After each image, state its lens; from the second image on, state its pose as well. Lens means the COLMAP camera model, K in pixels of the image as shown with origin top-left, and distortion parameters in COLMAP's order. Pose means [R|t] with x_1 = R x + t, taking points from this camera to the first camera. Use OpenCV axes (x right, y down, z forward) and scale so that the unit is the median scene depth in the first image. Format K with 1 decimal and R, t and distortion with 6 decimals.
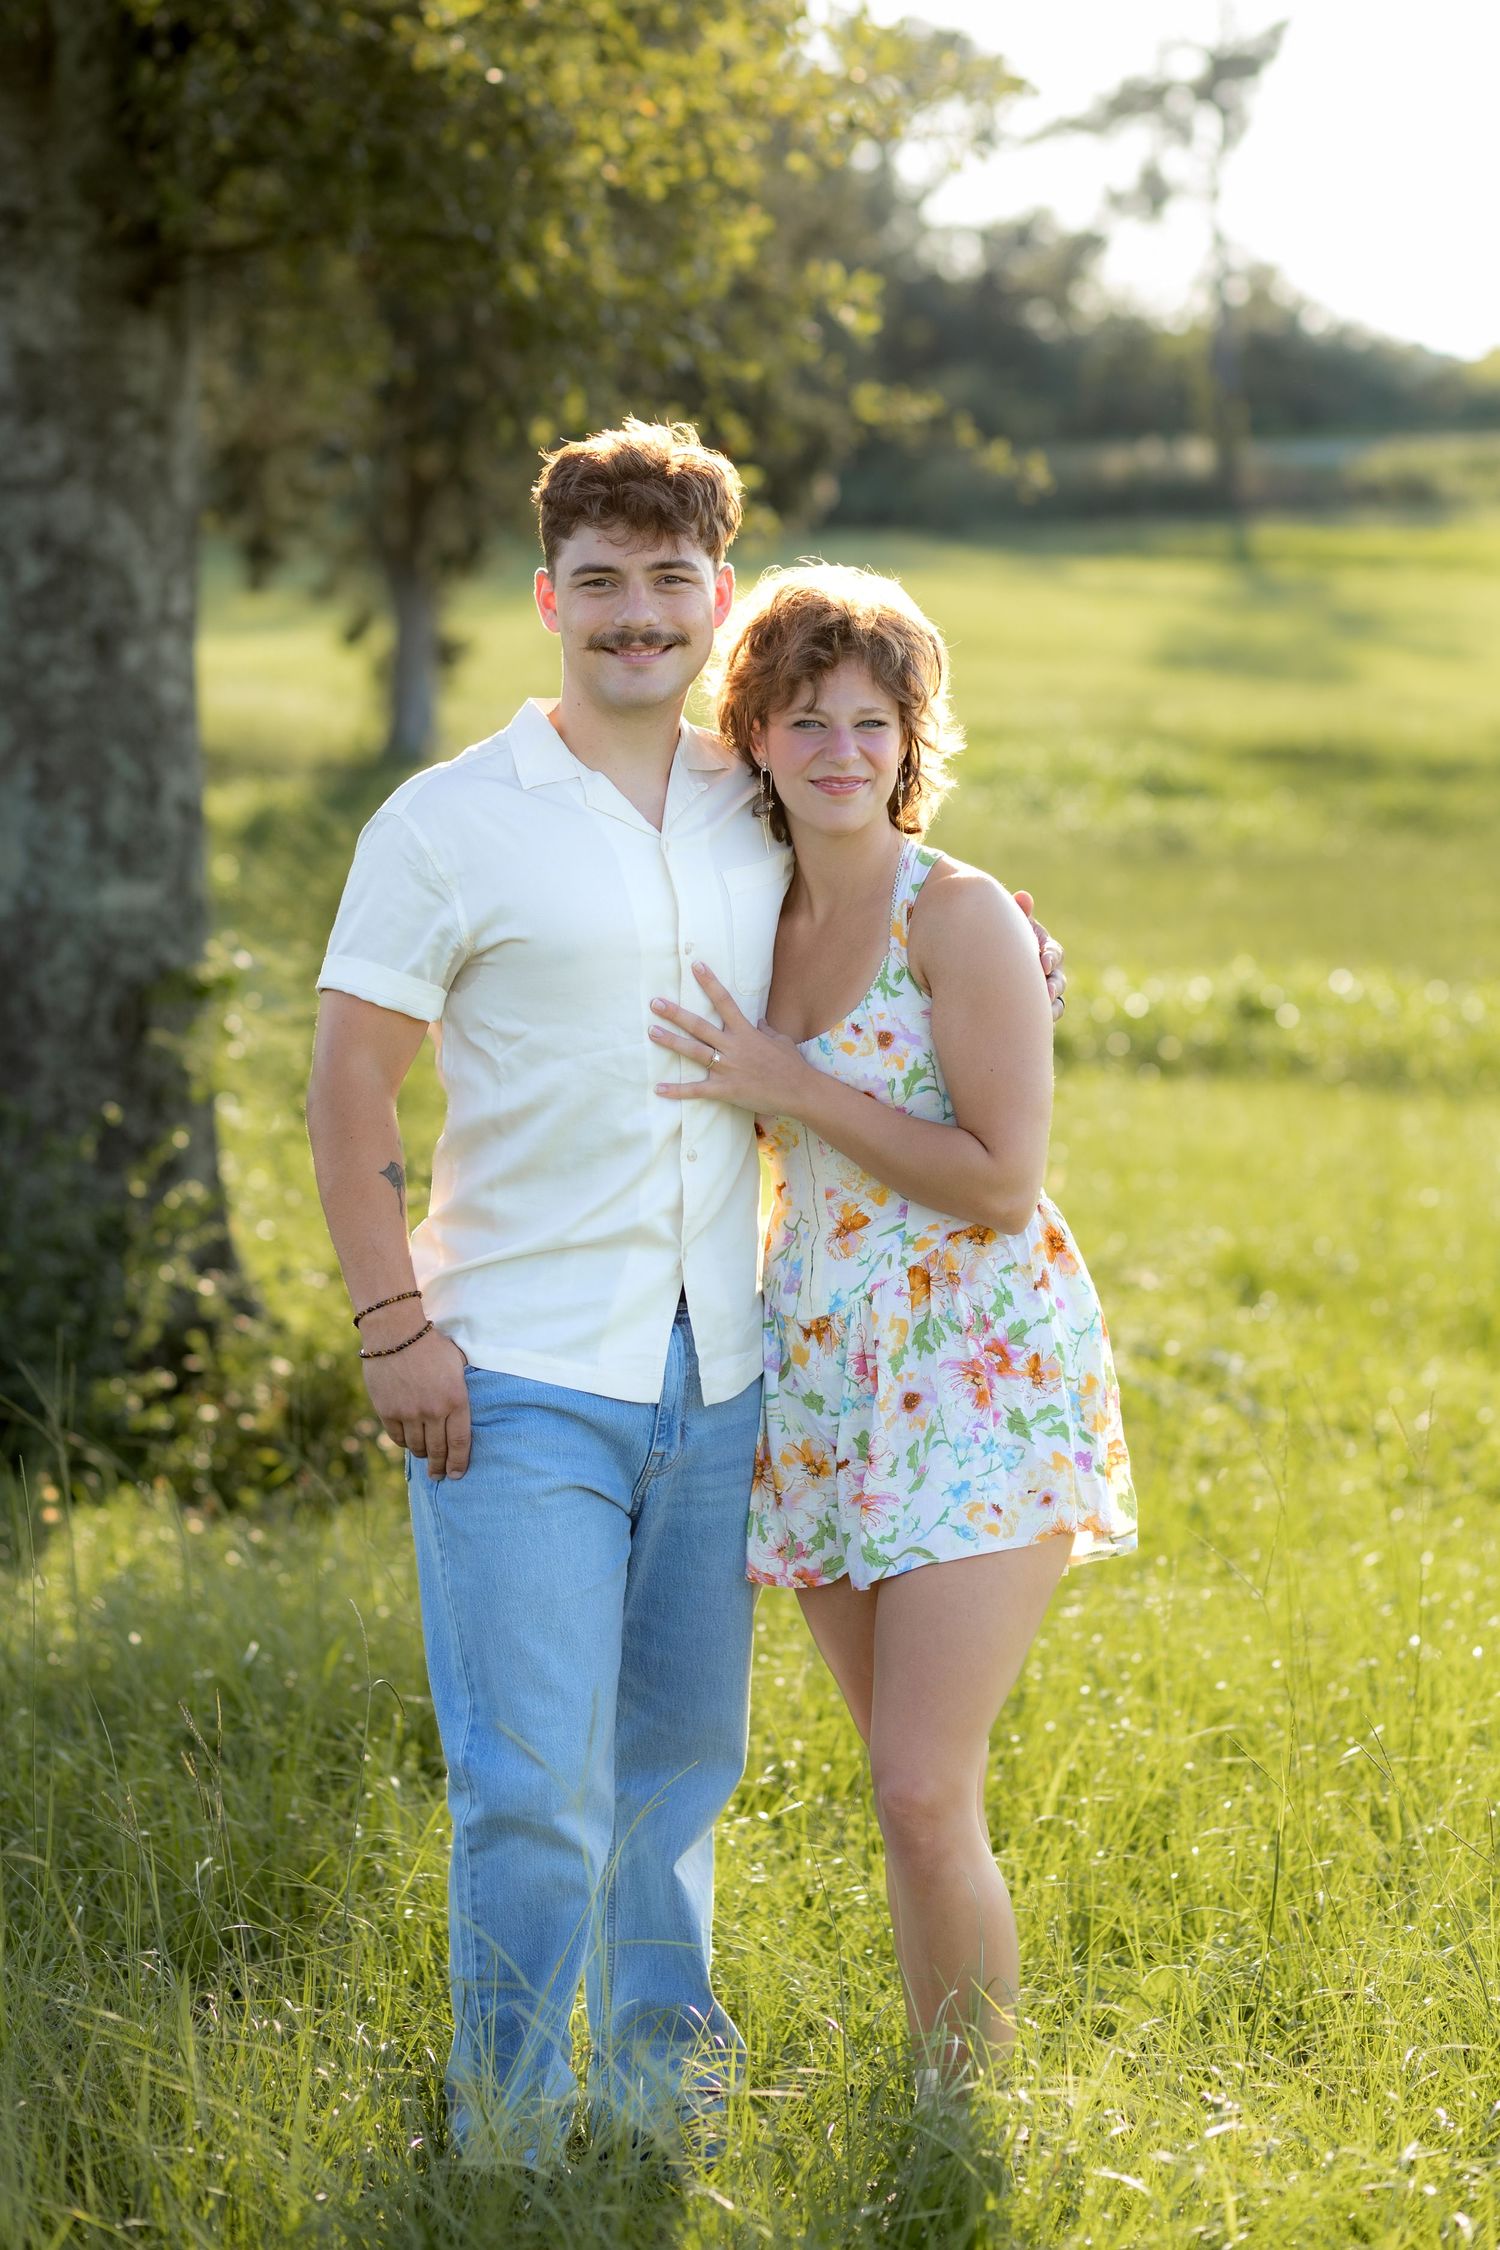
lens RADIAL K [[4624.2, 0, 752.8], [0, 4624.2, 1004.4], [0, 0, 1]] dist [-0.748447, 8.712796]
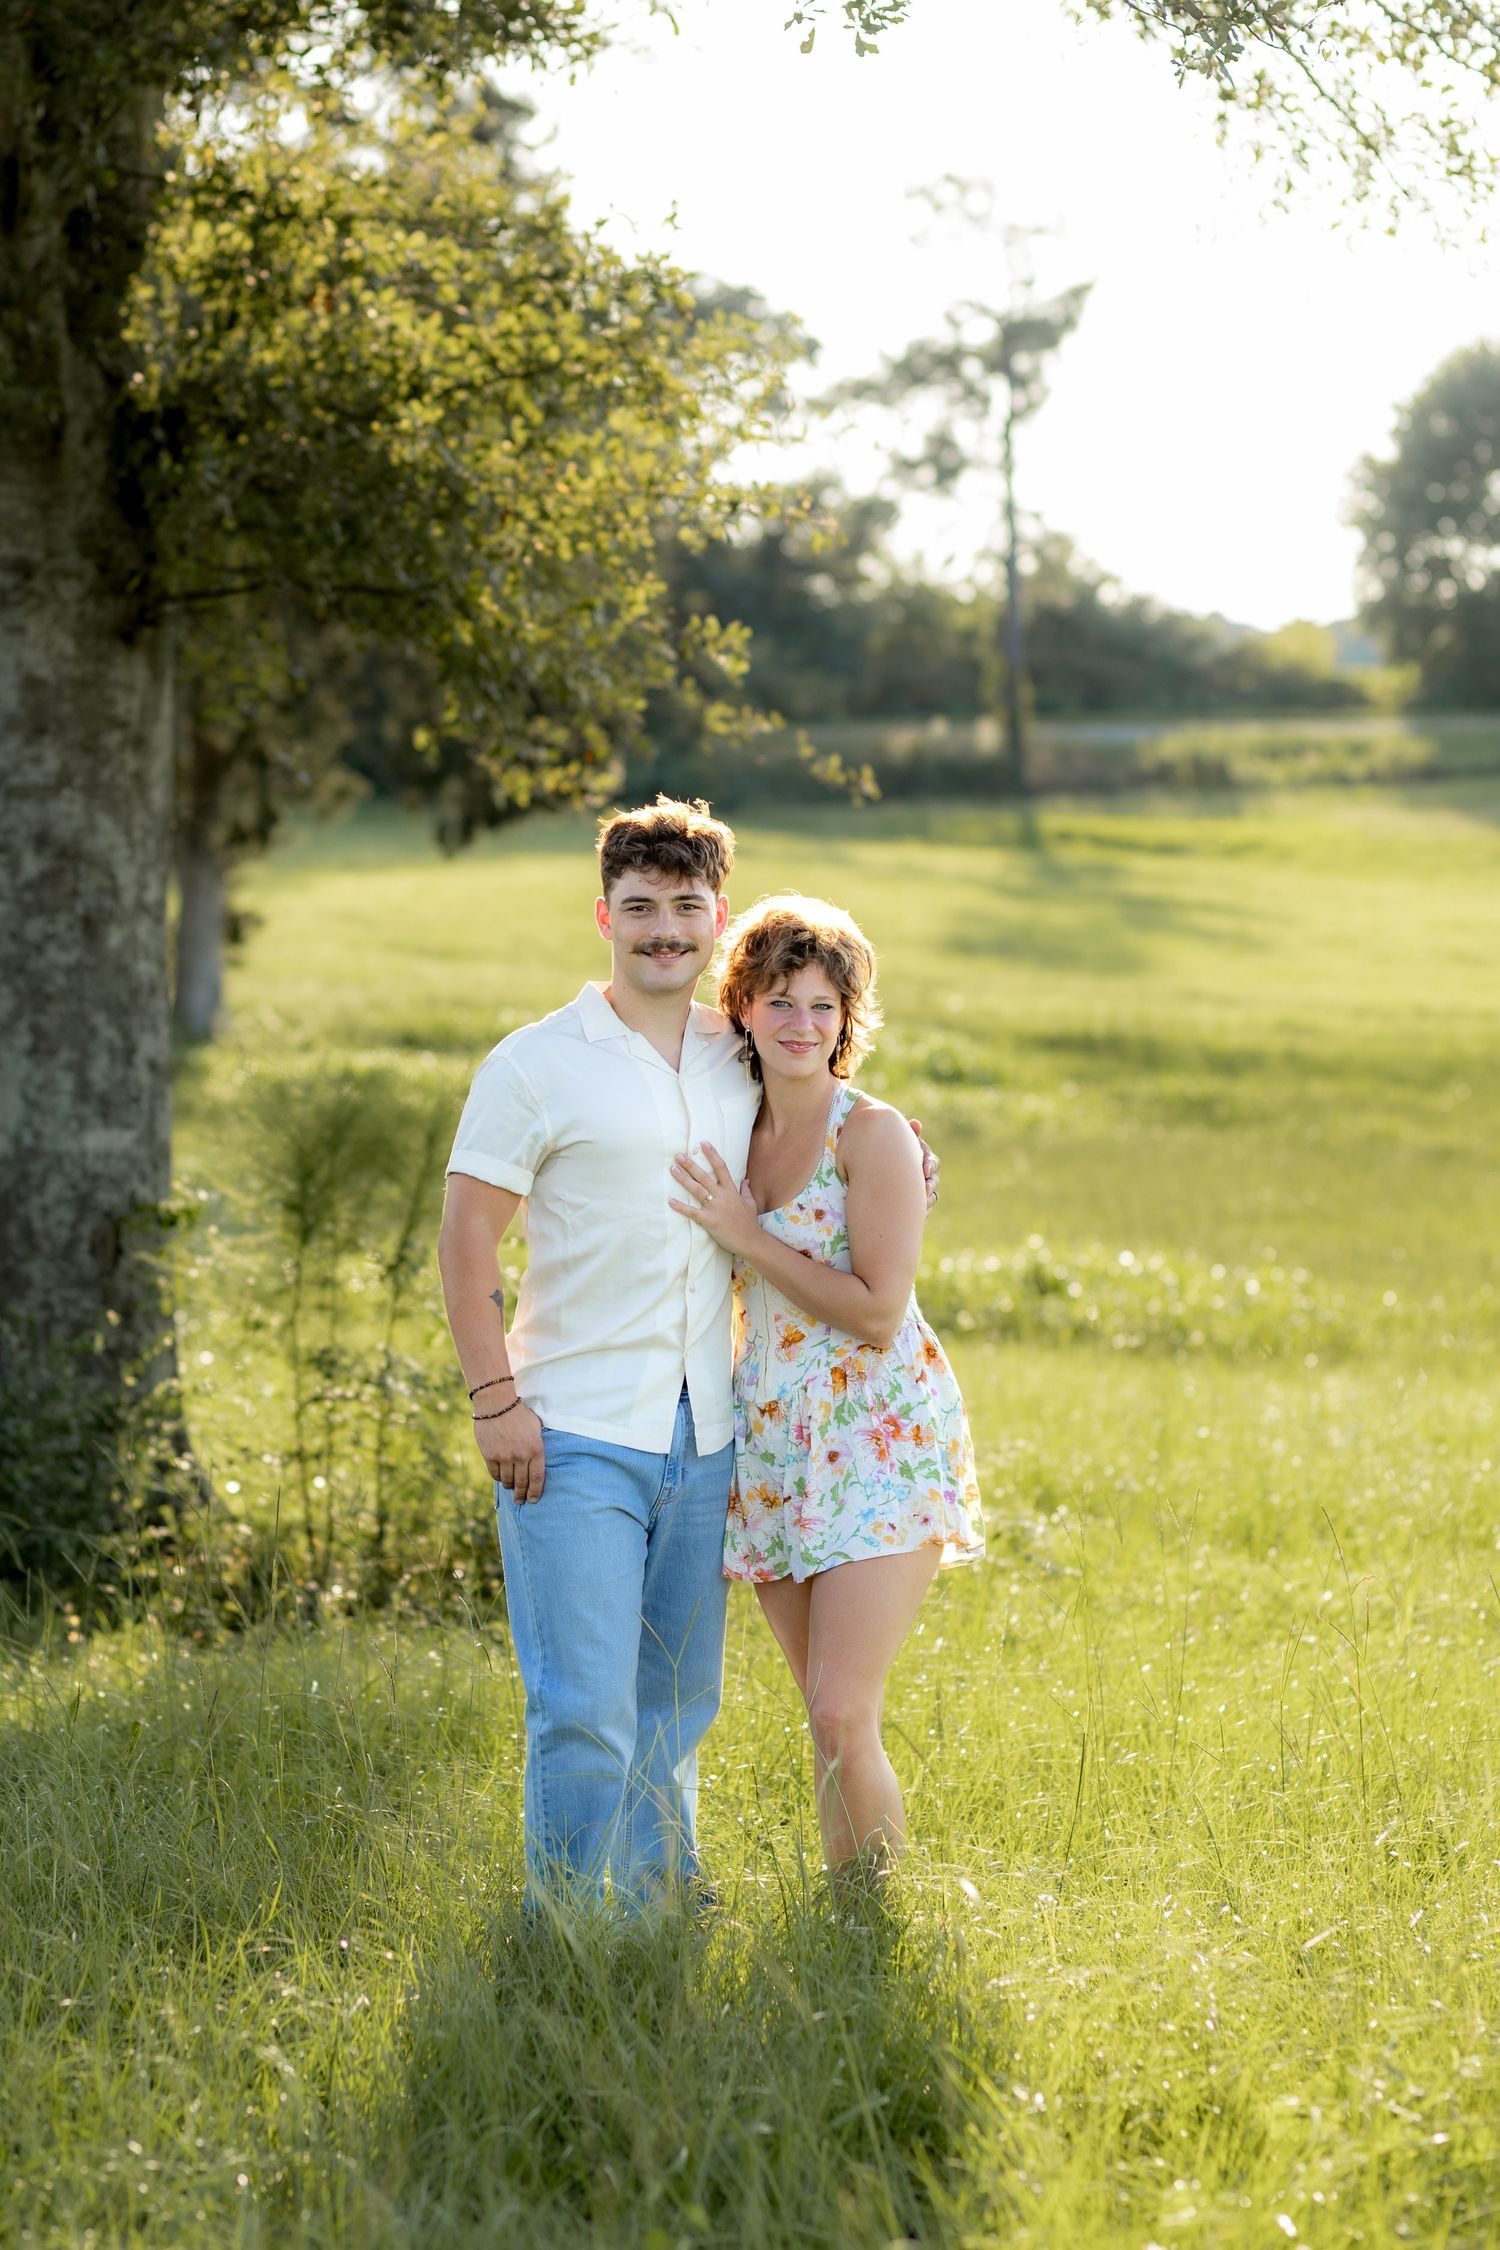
lens RADIAL K [[5731.8, 0, 756.3], [0, 5731.8, 1188.2], [0, 0, 1]] dist [0.106305, -0.403760]
pose [[0.997945, 0.011938, 0.062947, -0.100726], [-0.010052, 0.999494, -0.030193, 0.051347], [-0.063275, 0.029499, 0.997560, -0.794519]]
